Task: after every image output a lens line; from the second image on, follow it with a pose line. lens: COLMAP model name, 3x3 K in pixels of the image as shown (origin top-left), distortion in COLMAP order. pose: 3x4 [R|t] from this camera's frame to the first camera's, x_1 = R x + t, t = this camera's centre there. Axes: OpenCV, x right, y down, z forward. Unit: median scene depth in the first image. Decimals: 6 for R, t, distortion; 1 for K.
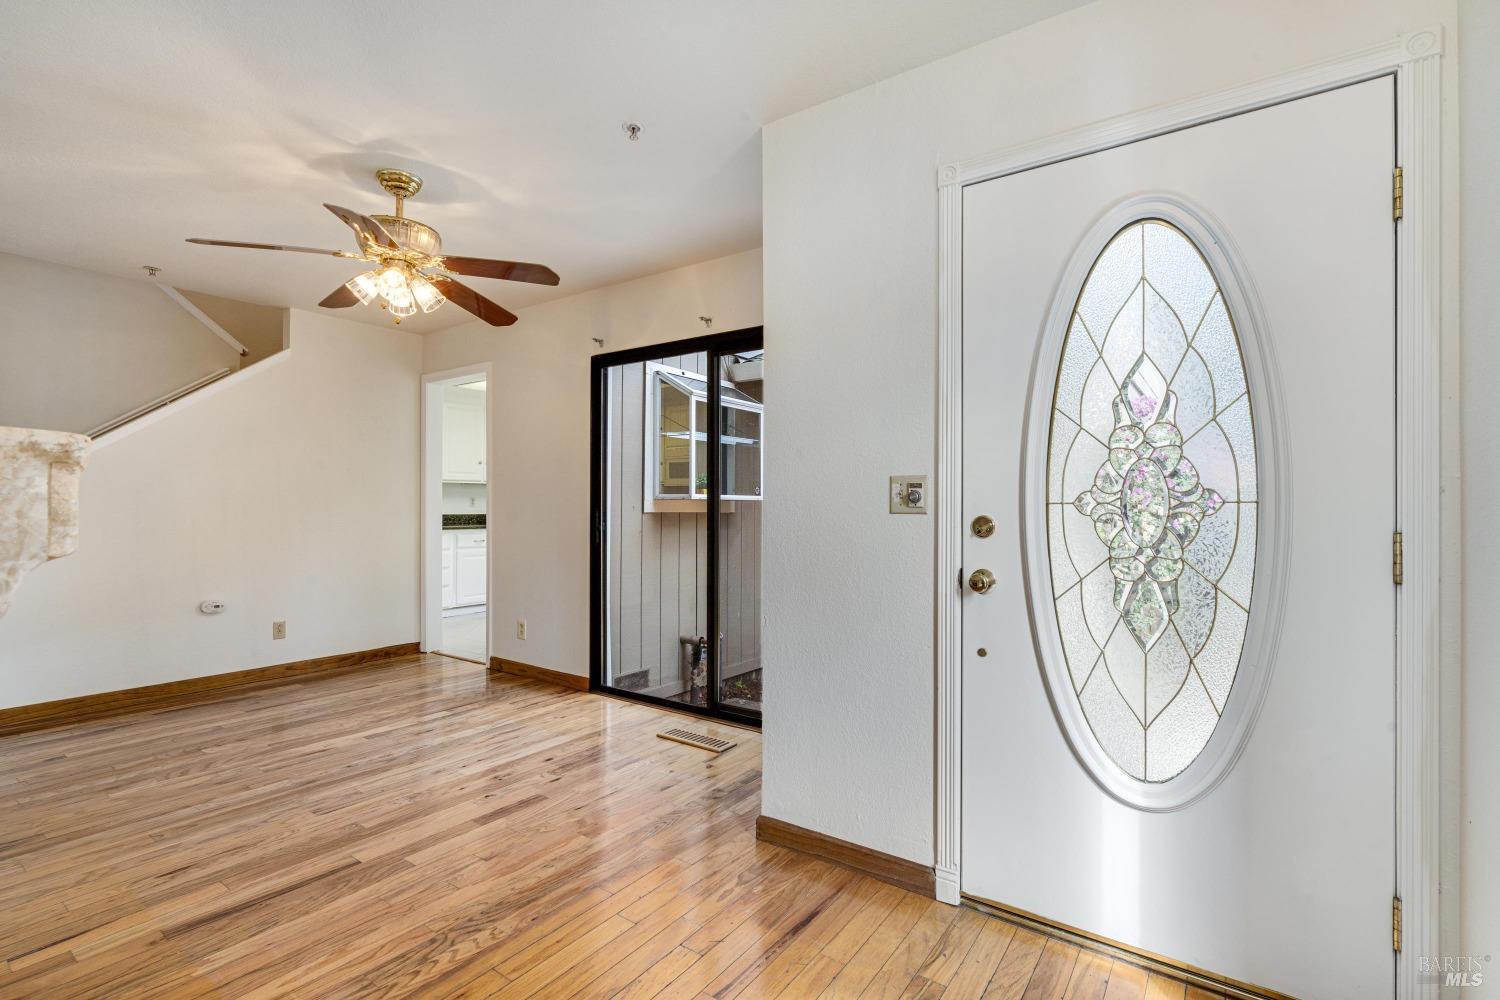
lens RADIAL K [[680.0, 0, 746.3], [0, 680.0, 509.5], [0, 0, 1]] dist [-0.002930, 0.001671]
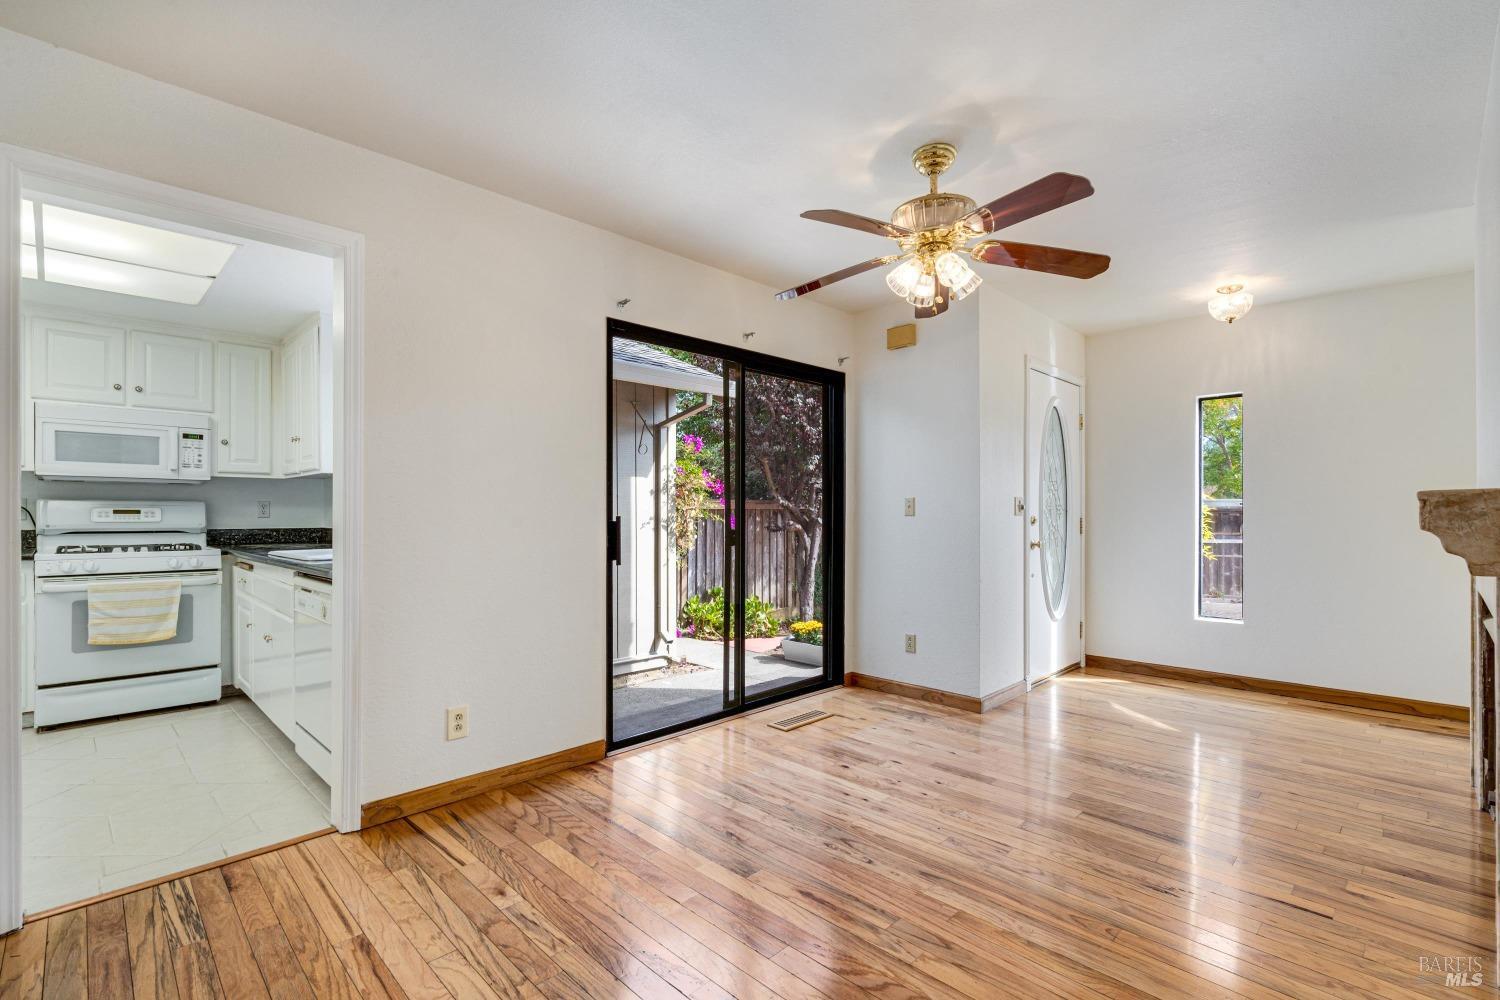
lens RADIAL K [[680.0, 0, 758.5], [0, 680.0, 513.6], [0, 0, 1]] dist [-0.002930, 0.001671]
pose [[0.158806, -0.005892, 0.987292, -1.442400], [0.002304, 0.999982, 0.005597, -0.010574], [-0.987307, 0.001385, 0.158817, 1.078737]]
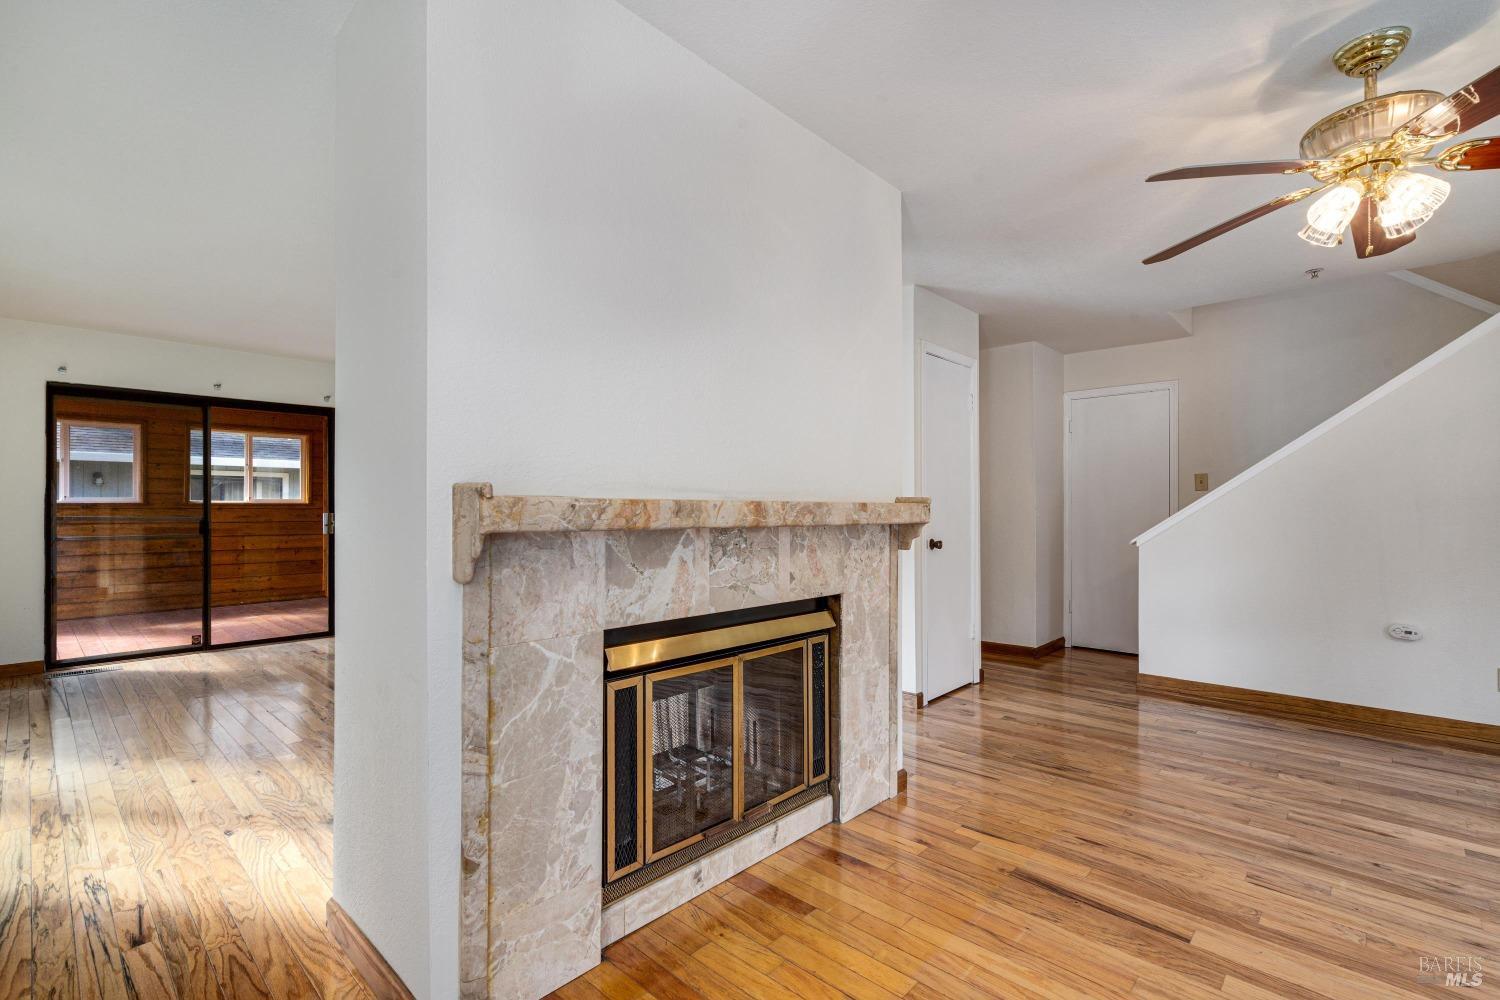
lens RADIAL K [[680.0, 0, 746.1], [0, 680.0, 508.2], [0, 0, 1]] dist [-0.002930, 0.001671]
pose [[-0.136270, -0.008929, -0.990631, 0.264987], [-0.001280, 0.999960, -0.008837, -0.003763], [0.990671, 0.000063, -0.136276, 0.452133]]
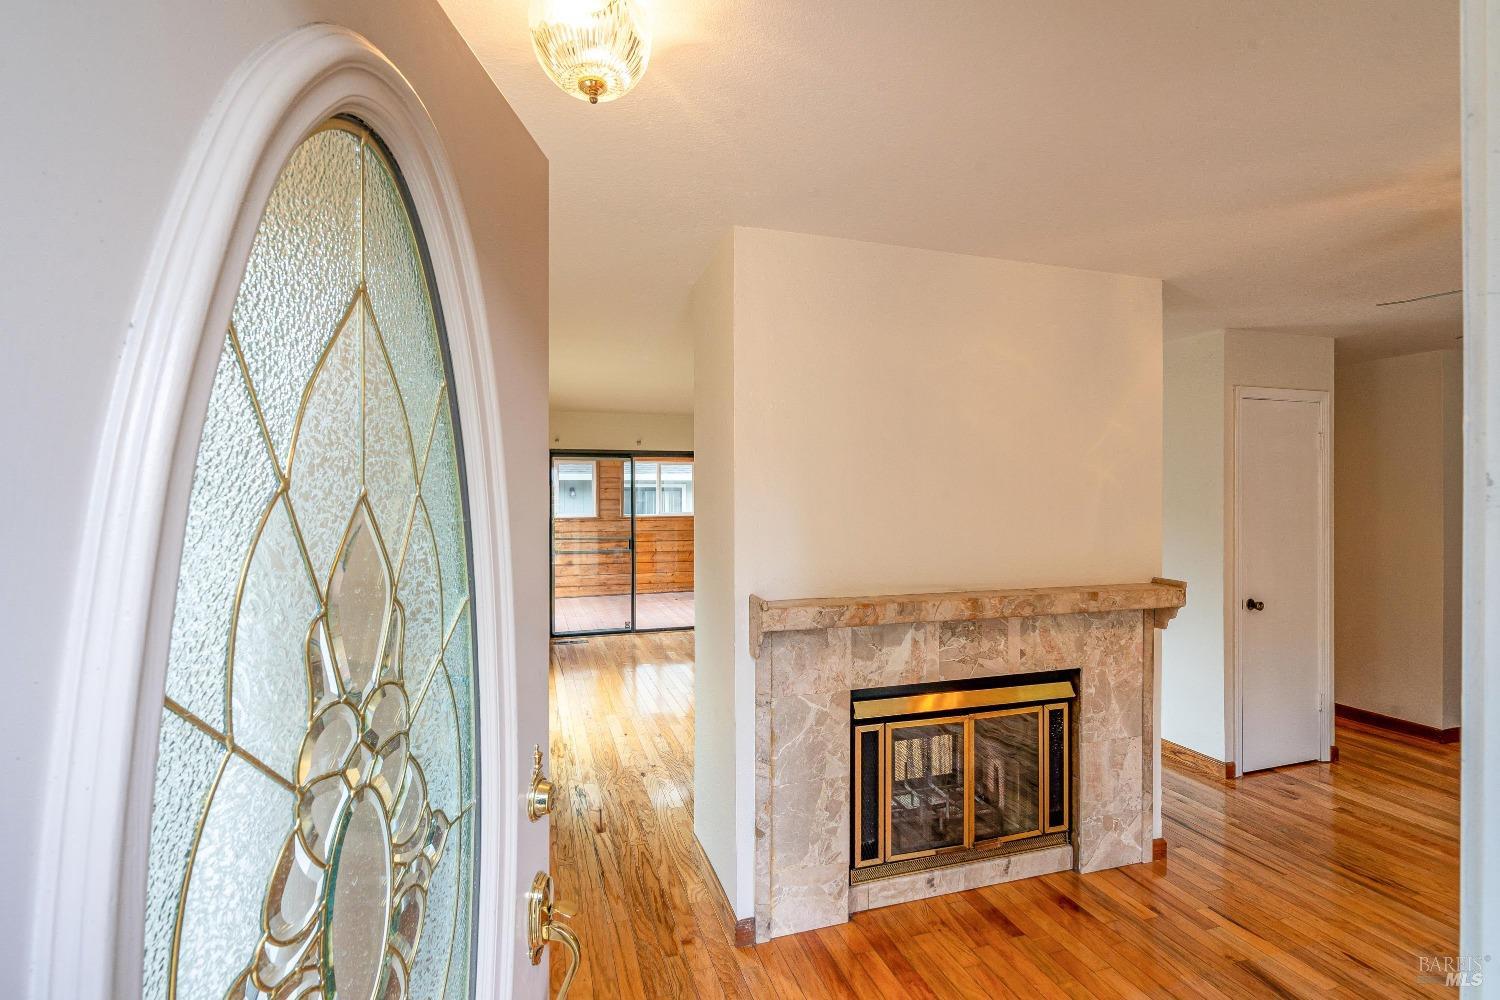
lens RADIAL K [[680.0, 0, 743.4], [0, 680.0, 500.4], [0, 0, 1]] dist [-0.002930, 0.001671]
pose [[-0.604546, -0.003596, -0.796562, 0.459736], [-0.002525, 0.999993, -0.002598, -0.144143], [0.796566, 0.000441, -0.604551, 0.666095]]
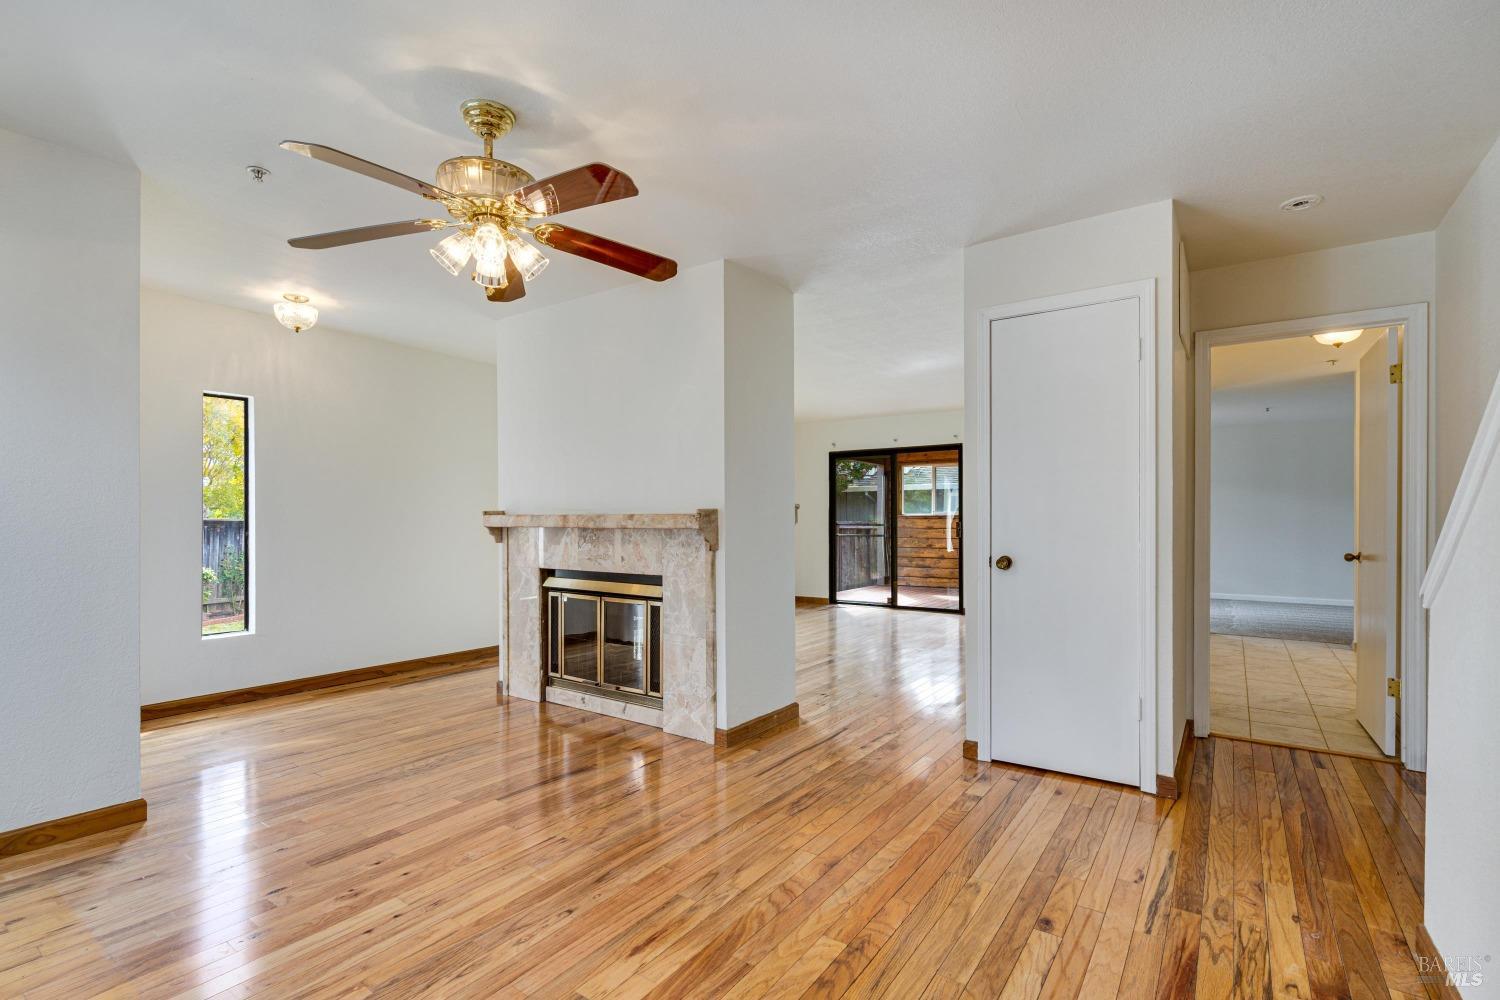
lens RADIAL K [[680.0, 0, 749.8], [0, 680.0, 523.3], [0, 0, 1]] dist [-0.002930, 0.001671]
pose [[-0.999941, -0.006310, -0.008788, -0.810849], [-0.006340, 0.999974, 0.003380, -0.006863], [0.008766, 0.003435, -0.999956, 1.794663]]
